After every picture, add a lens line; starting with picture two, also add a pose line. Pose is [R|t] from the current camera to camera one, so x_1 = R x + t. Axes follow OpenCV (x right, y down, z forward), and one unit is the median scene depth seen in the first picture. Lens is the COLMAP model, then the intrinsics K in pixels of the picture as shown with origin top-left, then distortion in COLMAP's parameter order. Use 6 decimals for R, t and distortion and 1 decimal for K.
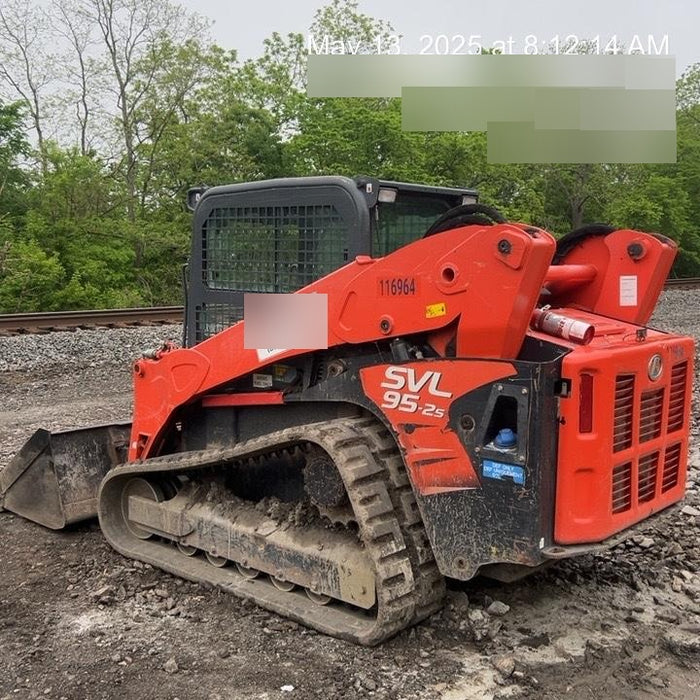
lens RADIAL K [[868.1, 0, 341.8], [0, 868.1, 335.6], [0, 0, 1]] dist [0.032131, -0.027648]
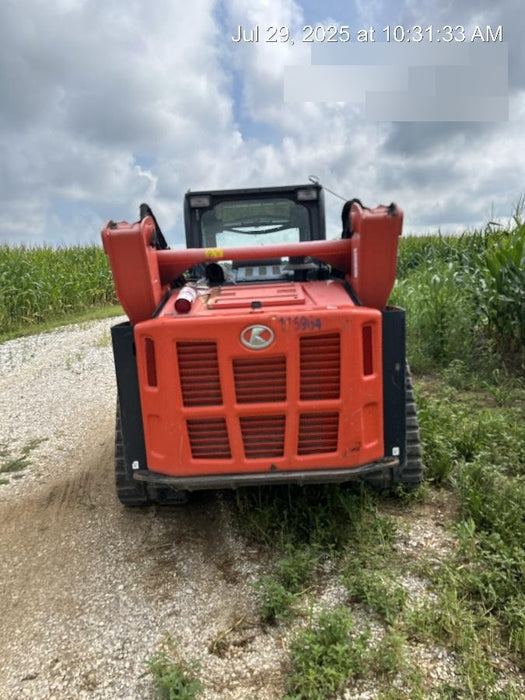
lens RADIAL K [[514.8, 0, 266.6], [0, 514.8, 359.3], [0, 0, 1]] dist [0.065086, -0.000821]
pose [[0.660780, 0.085831, -0.745656, 0.854017], [0.001181, 0.993320, 0.115386, -0.008419], [0.750579, -0.077126, 0.656265, 0.597828]]
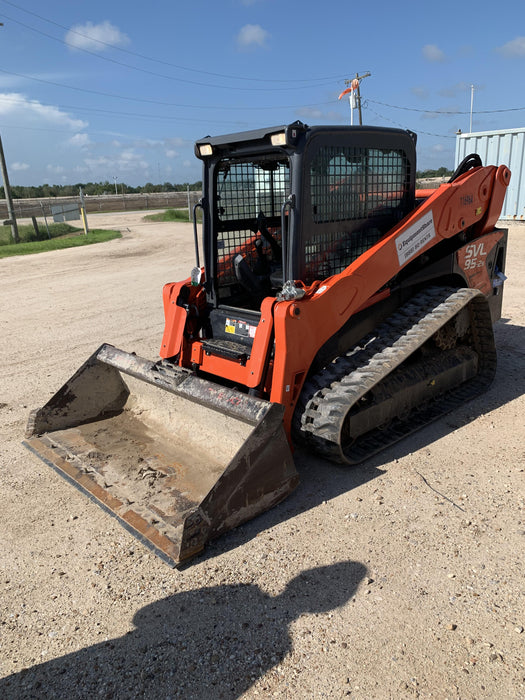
lens RADIAL K [[548.3, 0, 262.5], [0, 548.3, 350.0], [0, 0, 1]] dist [0.002303, -0.004221]
pose [[0.101360, -0.297008, 0.949480, -1.157273], [0.128752, 0.950285, 0.283515, -0.140161], [-0.986483, 0.093510, 0.134561, 1.313691]]
